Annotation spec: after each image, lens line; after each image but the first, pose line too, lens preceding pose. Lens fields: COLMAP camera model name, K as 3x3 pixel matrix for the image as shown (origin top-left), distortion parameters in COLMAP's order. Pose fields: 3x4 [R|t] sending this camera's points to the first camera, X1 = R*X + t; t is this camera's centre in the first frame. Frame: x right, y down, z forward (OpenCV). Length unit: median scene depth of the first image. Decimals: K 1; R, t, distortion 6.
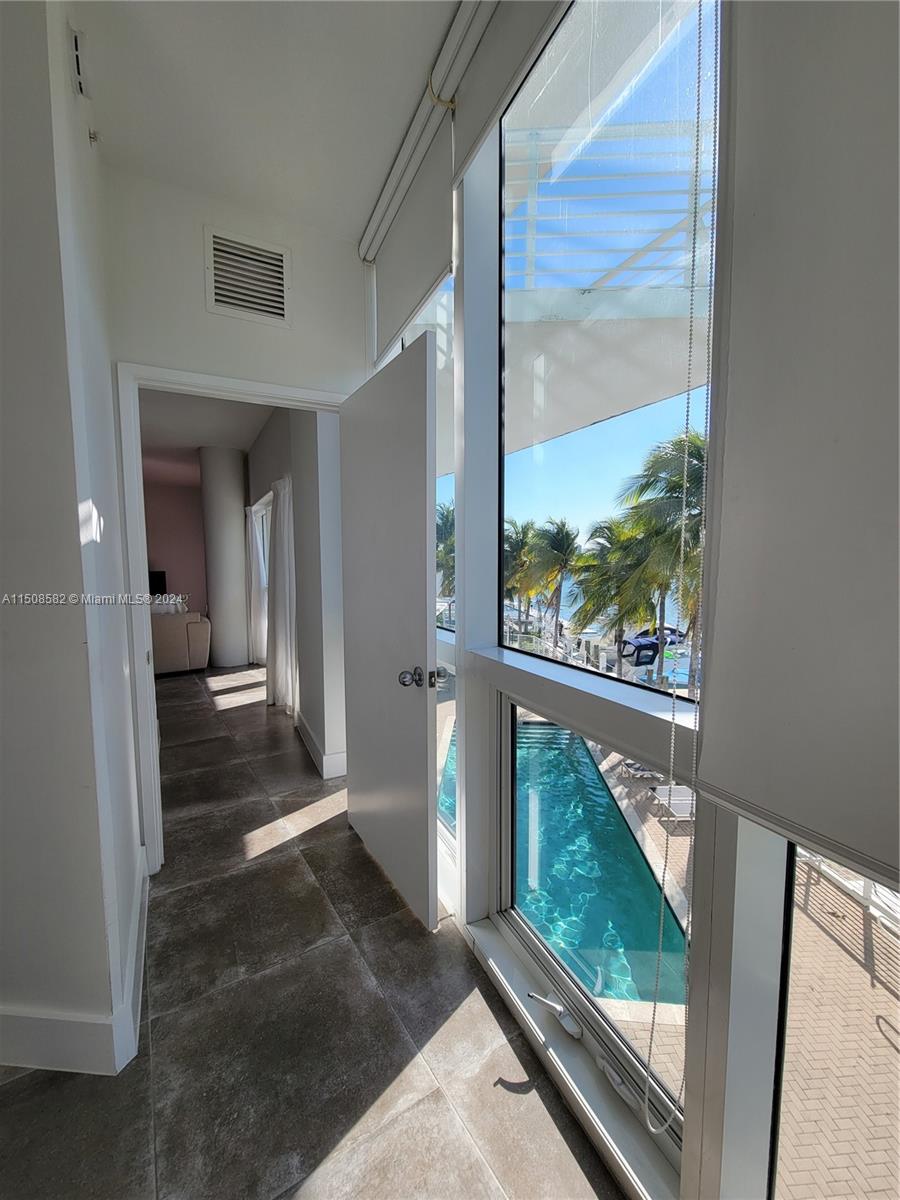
lens RADIAL K [[489.0, 0, 448.4], [0, 489.0, 599.4], [0, 0, 1]] dist [-0.001528, -0.000336]
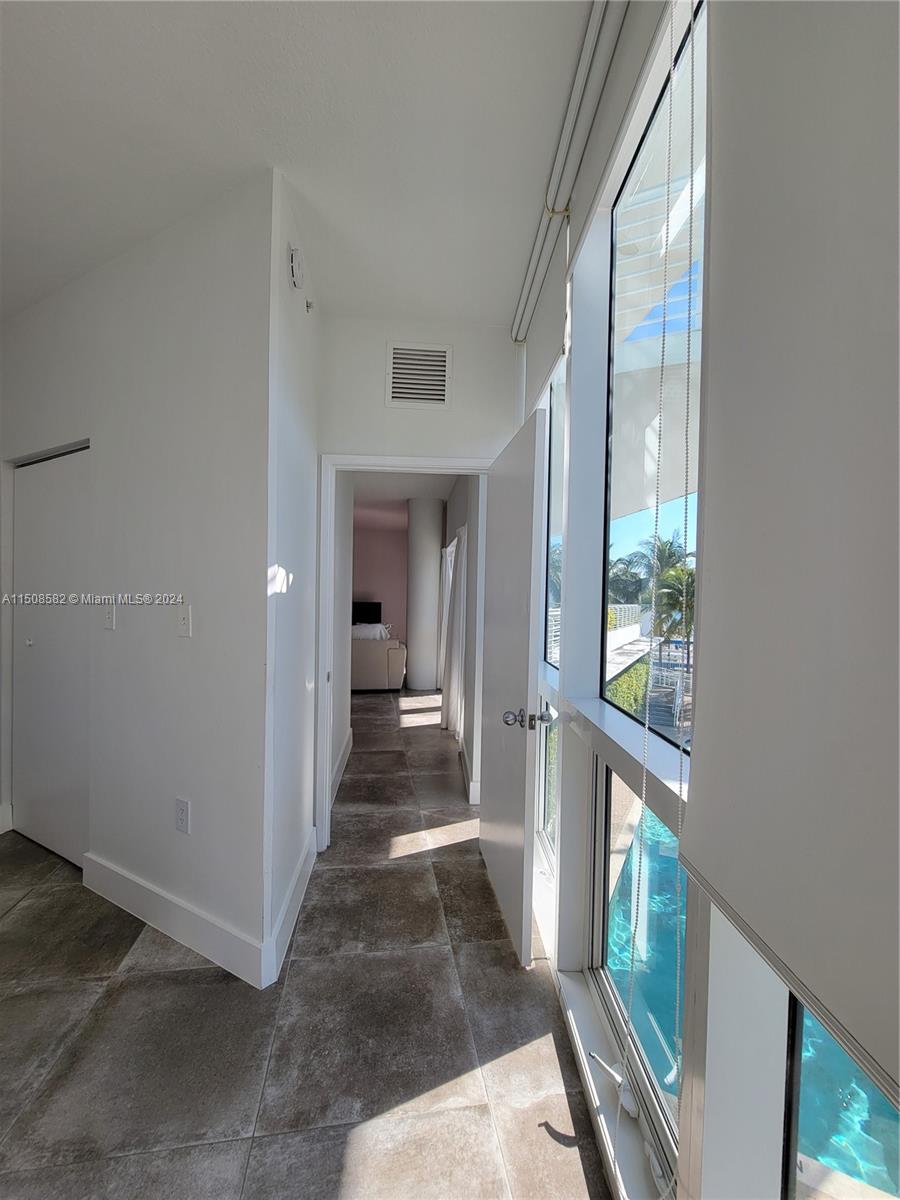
lens RADIAL K [[489.0, 0, 448.2], [0, 489.0, 600.0], [0, 0, 1]] dist [-0.001528, -0.000336]
pose [[0.916663, 0.028281, -0.398658, 0.217780], [-0.055198, 0.996893, -0.056200, -0.033762], [0.395830, 0.073522, 0.915376, -0.076532]]
